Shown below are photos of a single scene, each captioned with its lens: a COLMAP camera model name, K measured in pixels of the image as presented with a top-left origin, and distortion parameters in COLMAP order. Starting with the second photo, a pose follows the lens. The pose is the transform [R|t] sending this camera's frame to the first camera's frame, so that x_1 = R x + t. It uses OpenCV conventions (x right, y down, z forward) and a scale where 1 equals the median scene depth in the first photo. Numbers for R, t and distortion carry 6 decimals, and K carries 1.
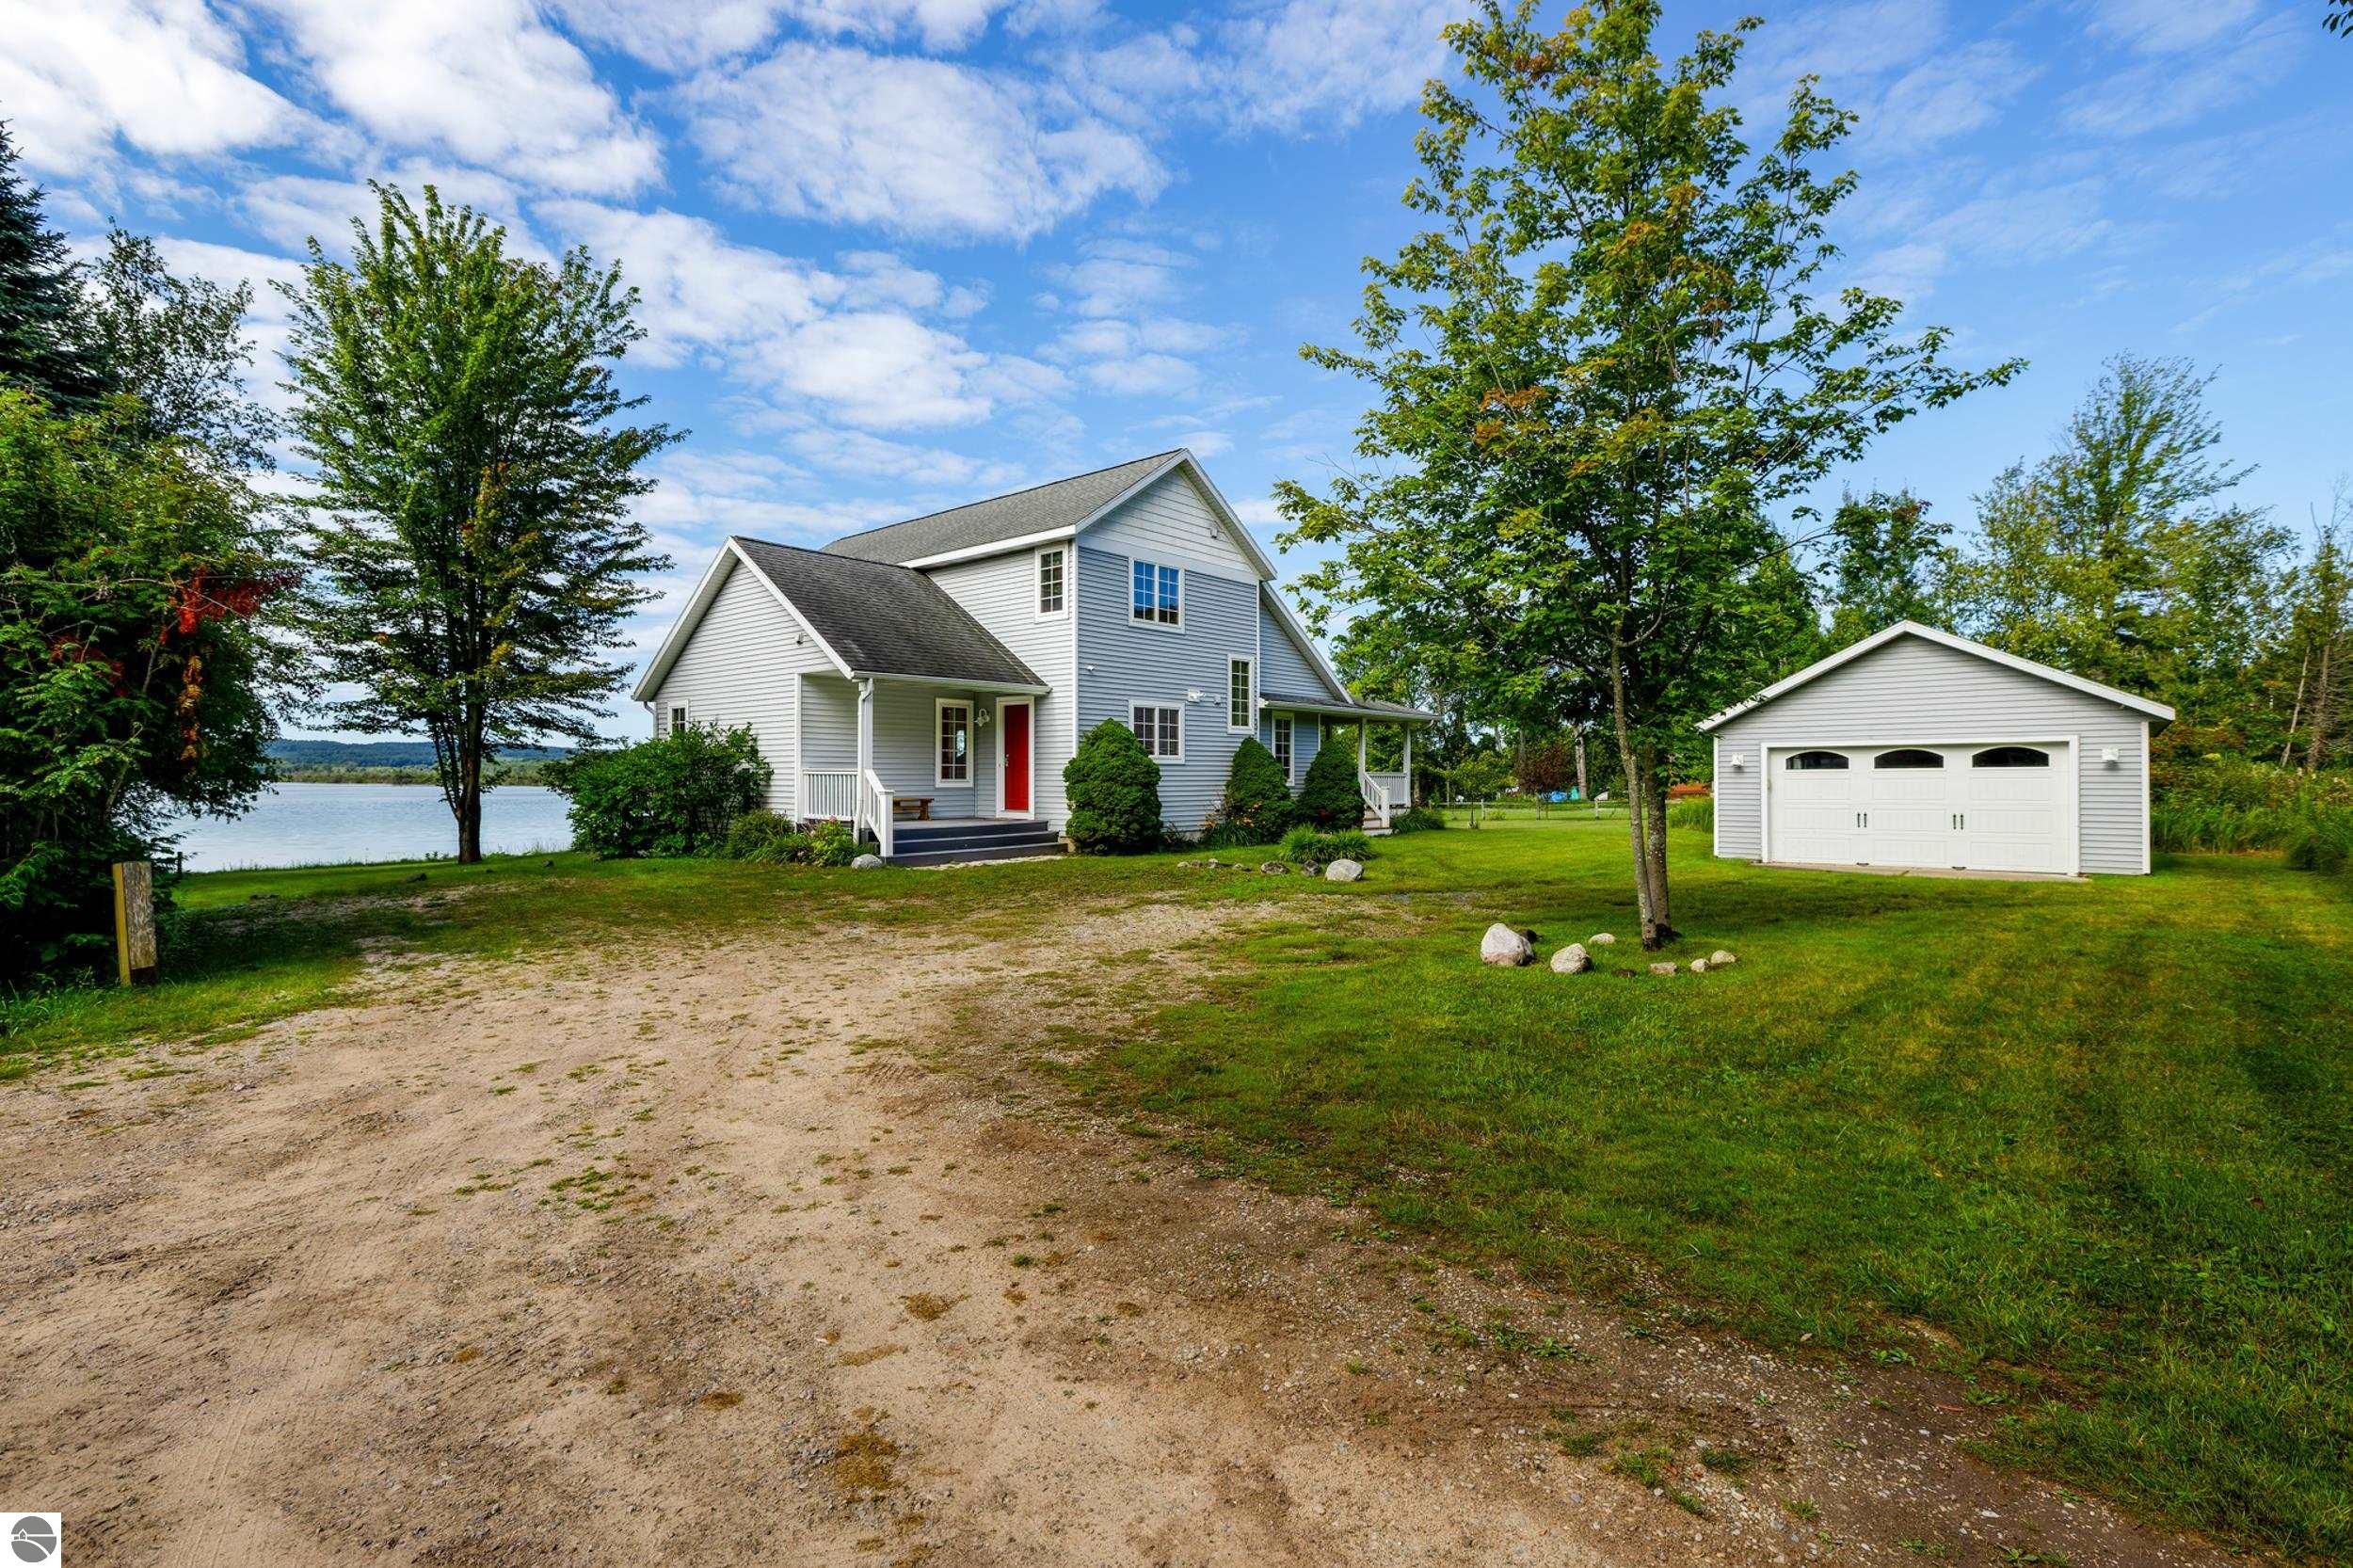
lens RADIAL K [[1093.7, 0, 1179.0], [0, 1093.7, 783.0], [0, 0, 1]] dist [0.003566, 0.000108]
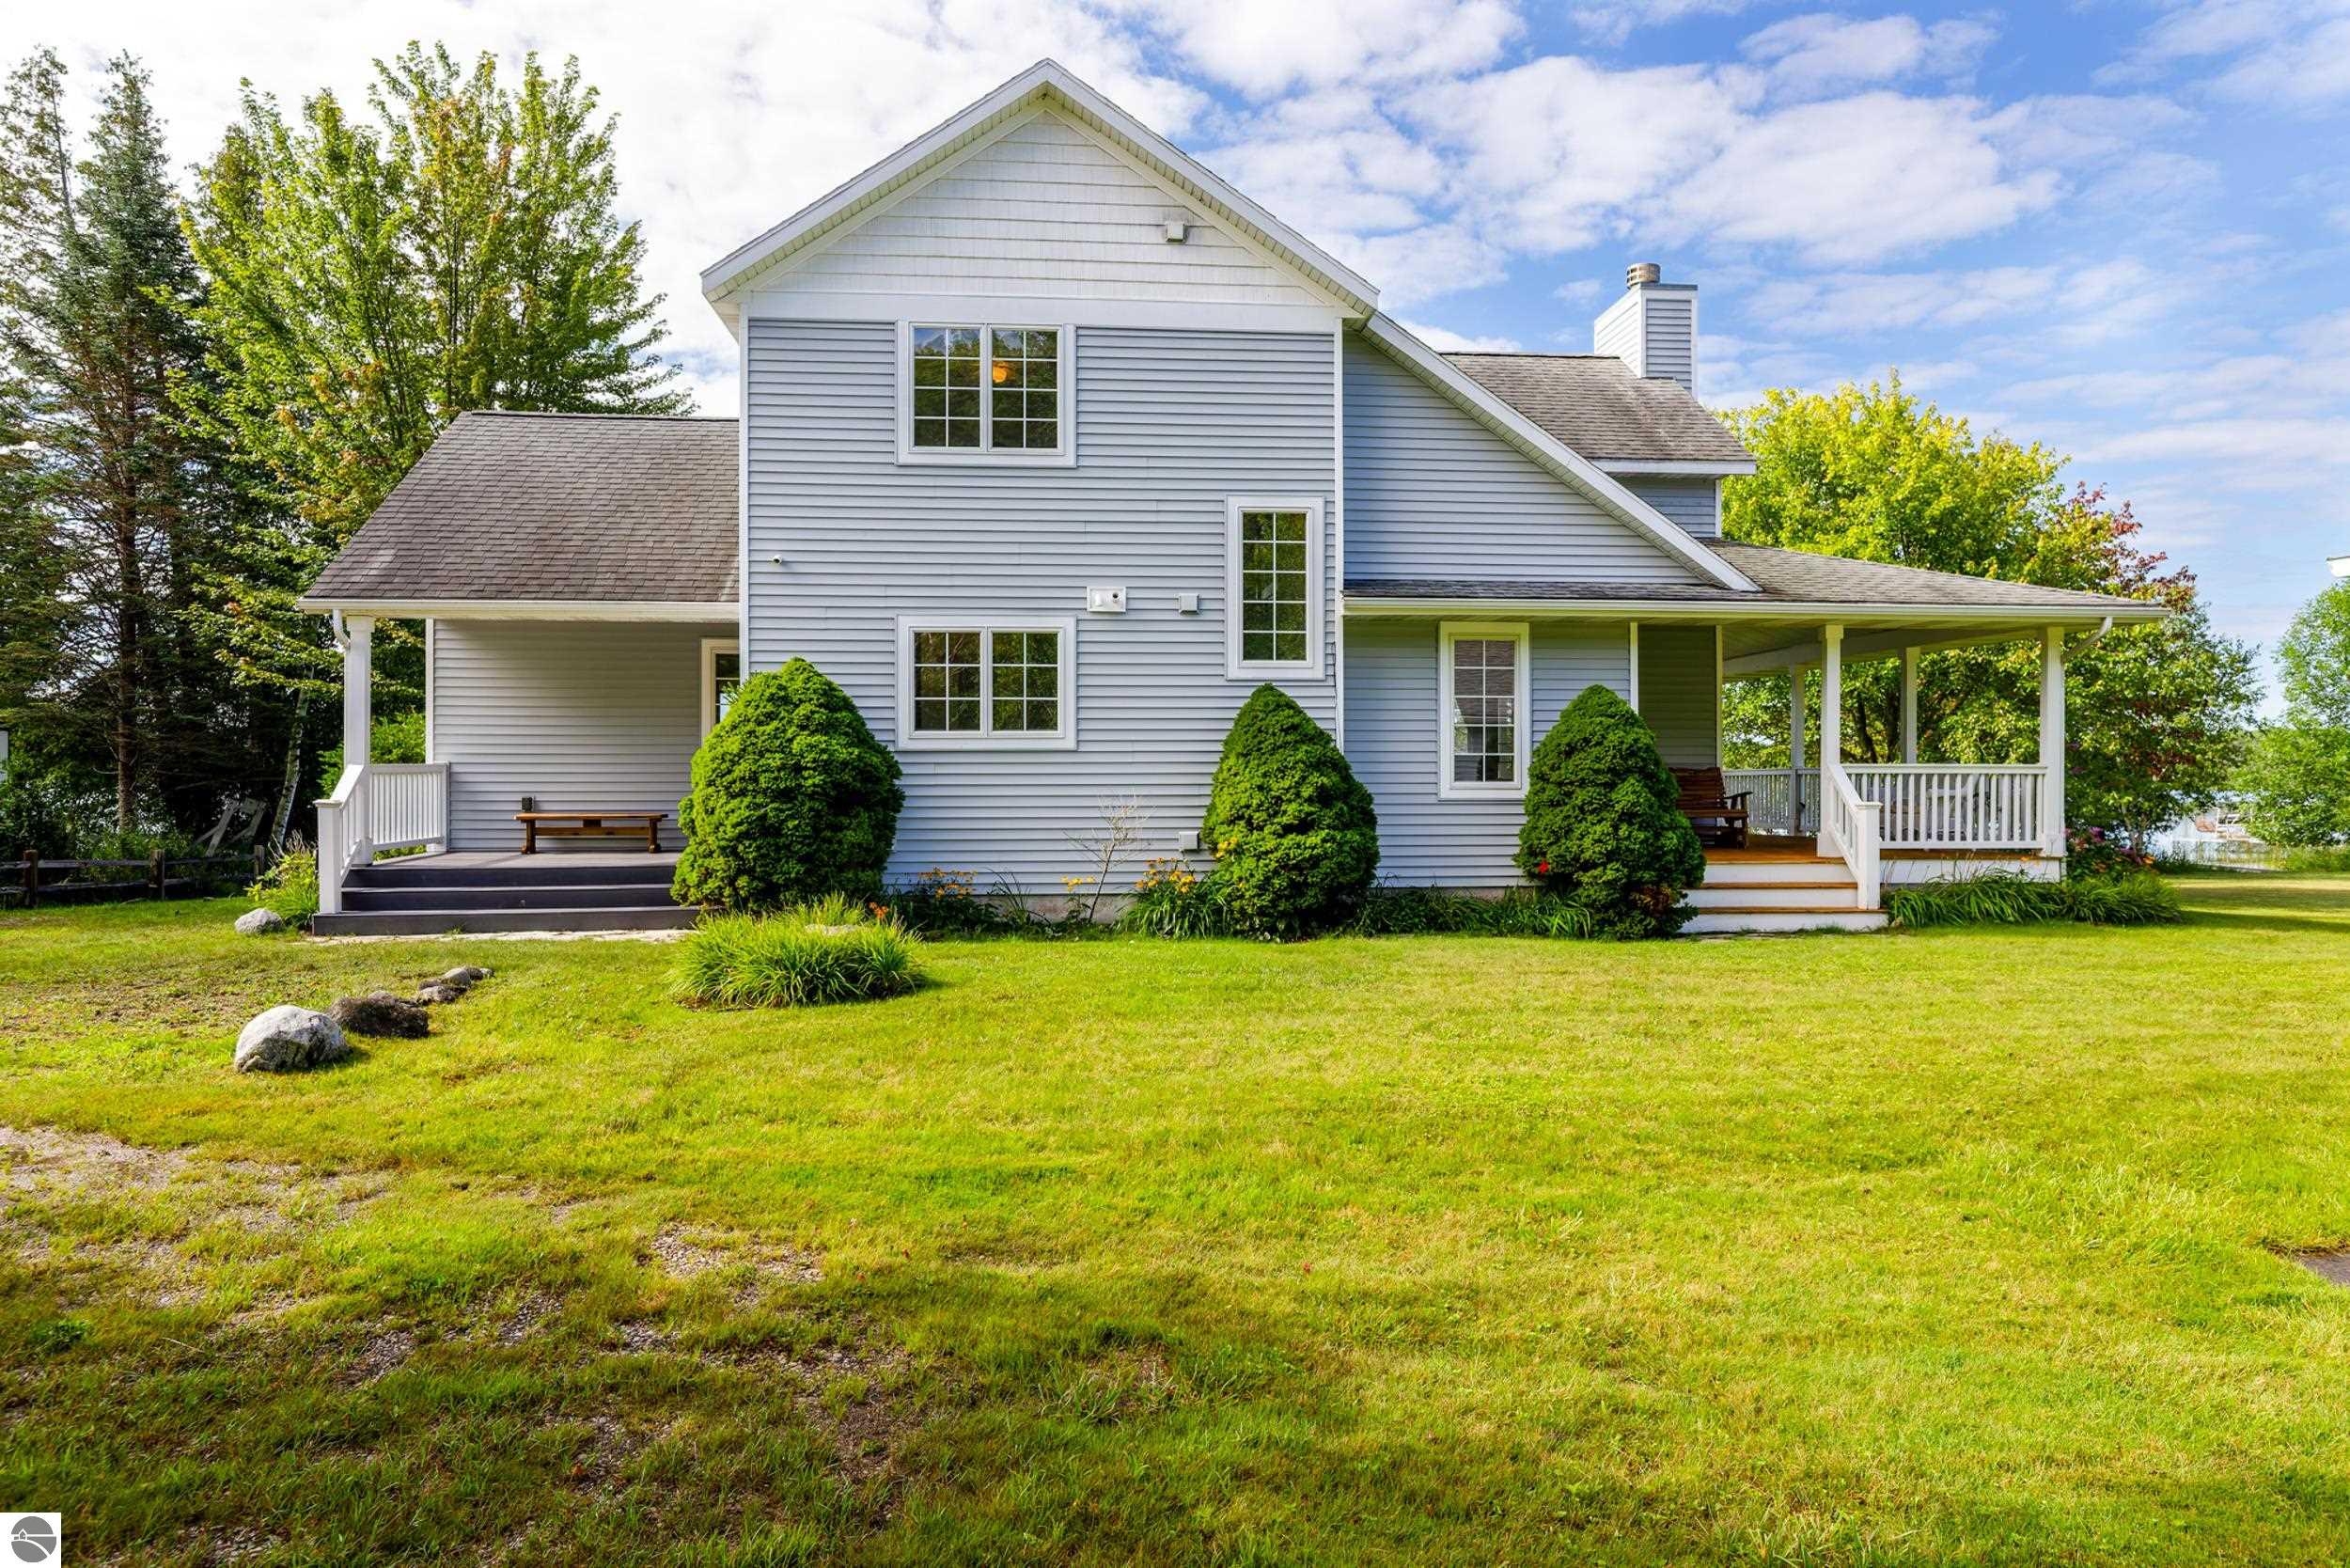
lens RADIAL K [[1442.2, 0, 1174.4], [0, 1442.2, 772.9], [0, 0, 1]] dist [0.000251, 0.000673]
pose [[0.713524, -0.001220, -0.700630, 0.433047], [-0.003159, 0.999983, -0.004959, -0.004139], [0.700624, 0.005752, 0.713508, 0.559971]]
